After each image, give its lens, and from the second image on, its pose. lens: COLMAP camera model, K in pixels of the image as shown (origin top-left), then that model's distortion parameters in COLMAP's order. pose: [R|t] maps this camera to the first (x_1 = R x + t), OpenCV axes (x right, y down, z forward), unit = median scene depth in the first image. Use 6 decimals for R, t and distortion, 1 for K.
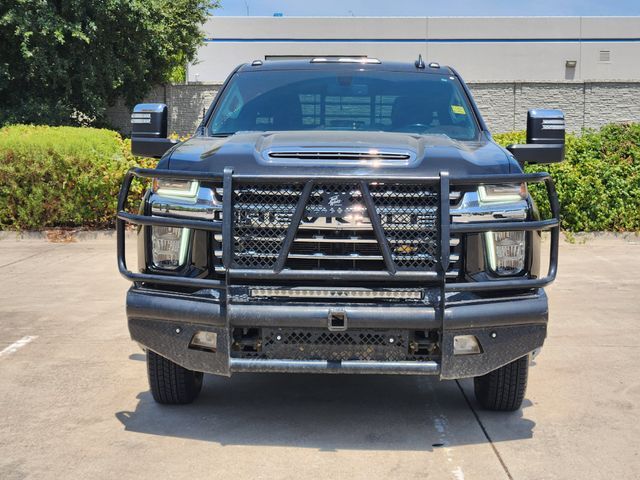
lens RADIAL K [[1216.7, 0, 365.0], [0, 1216.7, 213.5], [0, 0, 1]] dist [-0.004850, 0.064946]
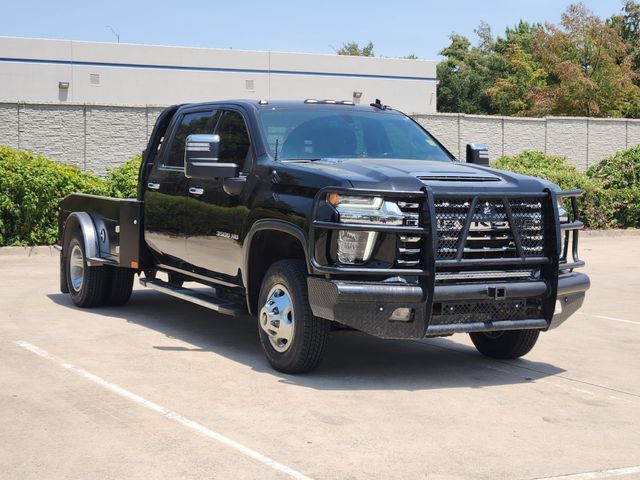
lens RADIAL K [[1194.5, 0, 320.0], [0, 1194.5, 240.0], [0, 0, 1]] dist [-0.036079, 0.193625]
pose [[0.882958, -0.026666, 0.468694, -0.826095], [0.021745, 0.999637, 0.015908, -0.001963], [-0.468948, -0.003855, 0.883217, -0.140148]]
